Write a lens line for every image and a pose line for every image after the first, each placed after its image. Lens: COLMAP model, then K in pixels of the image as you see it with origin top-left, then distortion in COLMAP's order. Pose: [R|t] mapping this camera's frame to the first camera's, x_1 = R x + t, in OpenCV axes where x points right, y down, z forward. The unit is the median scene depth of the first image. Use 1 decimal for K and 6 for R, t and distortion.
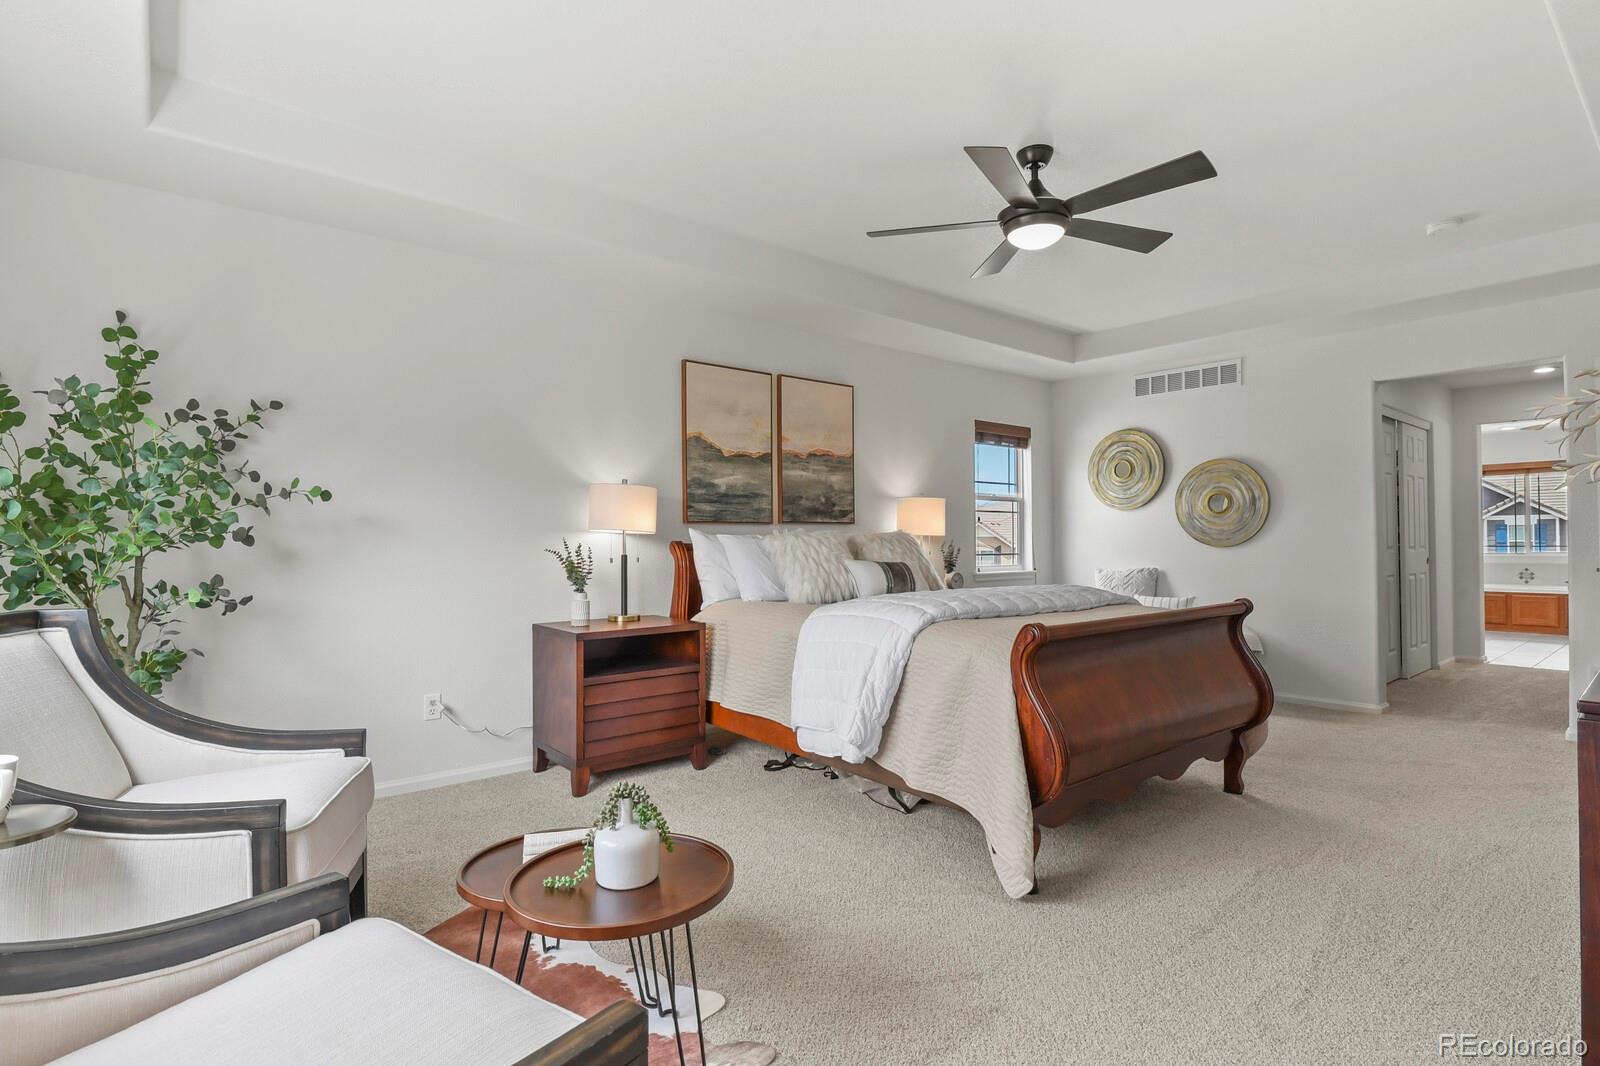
lens RADIAL K [[781.5, 0, 800.0], [0, 781.5, 533.0], [0, 0, 1]] dist [-0.023215, -0.000339]
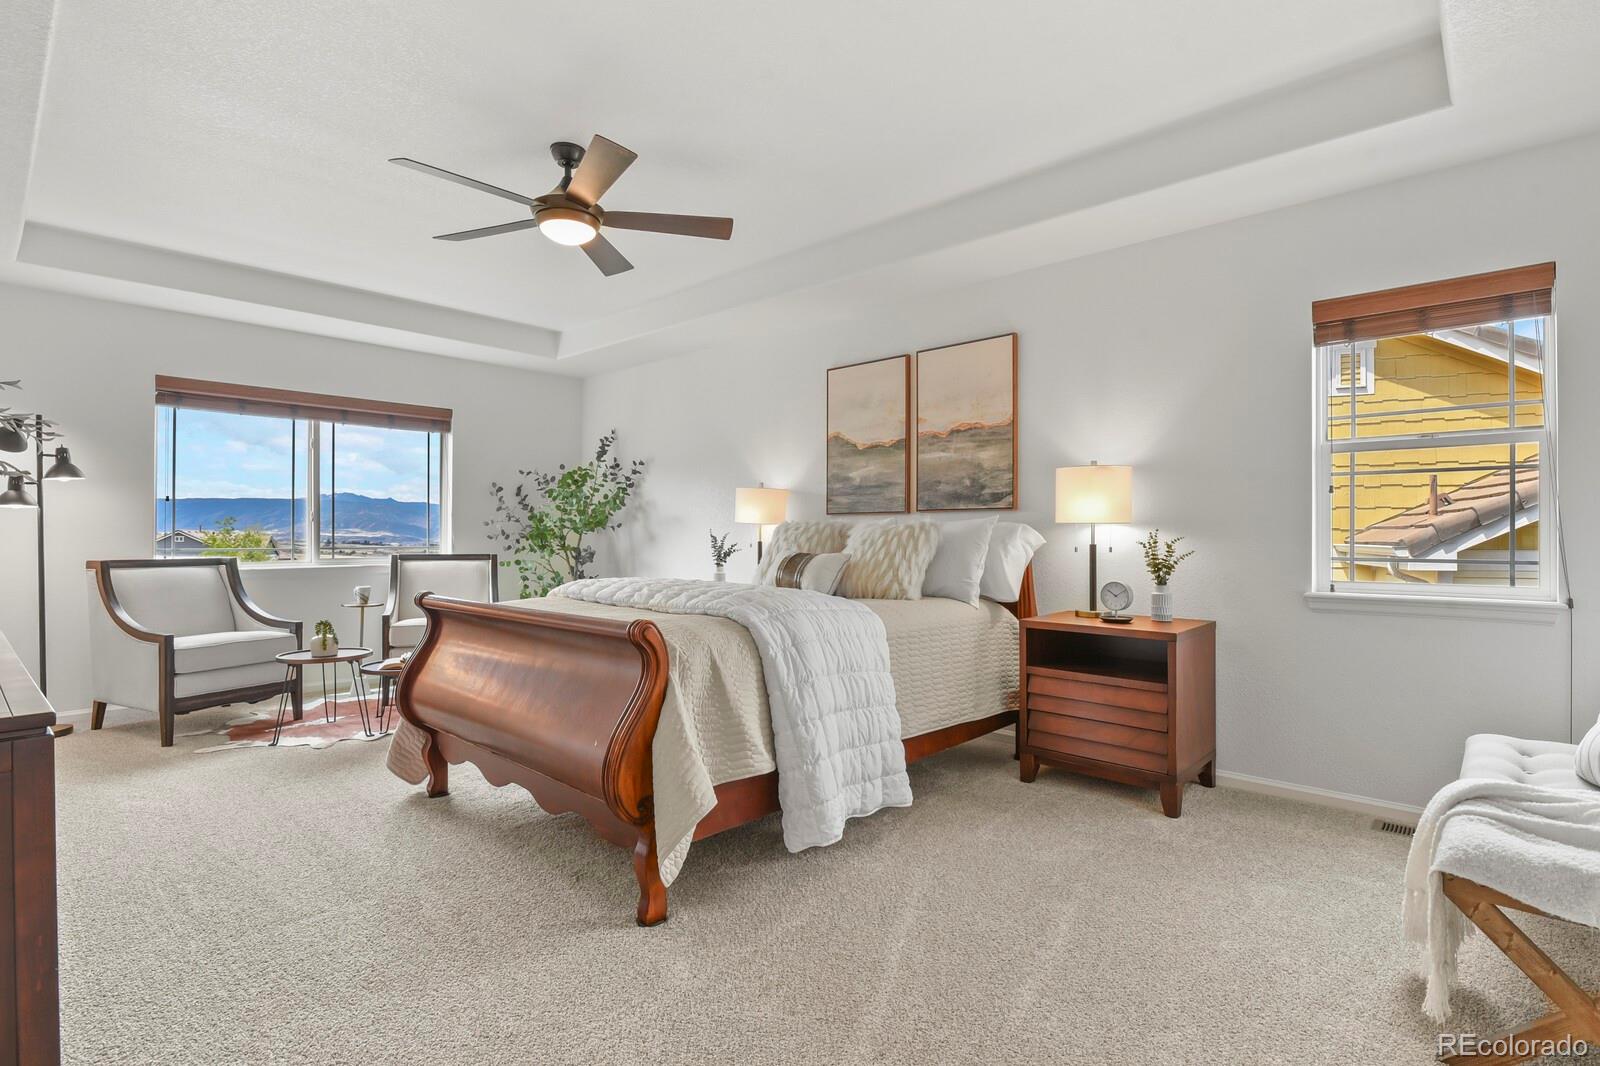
lens RADIAL K [[781.5, 0, 800.0], [0, 781.5, 533.0], [0, 0, 1]] dist [-0.023215, -0.000339]
pose [[0.141272, 0.007959, -0.989939, 0.882007], [0.014931, 0.999837, 0.010169, 0.000935], [0.989858, -0.016218, 0.141130, 0.737294]]
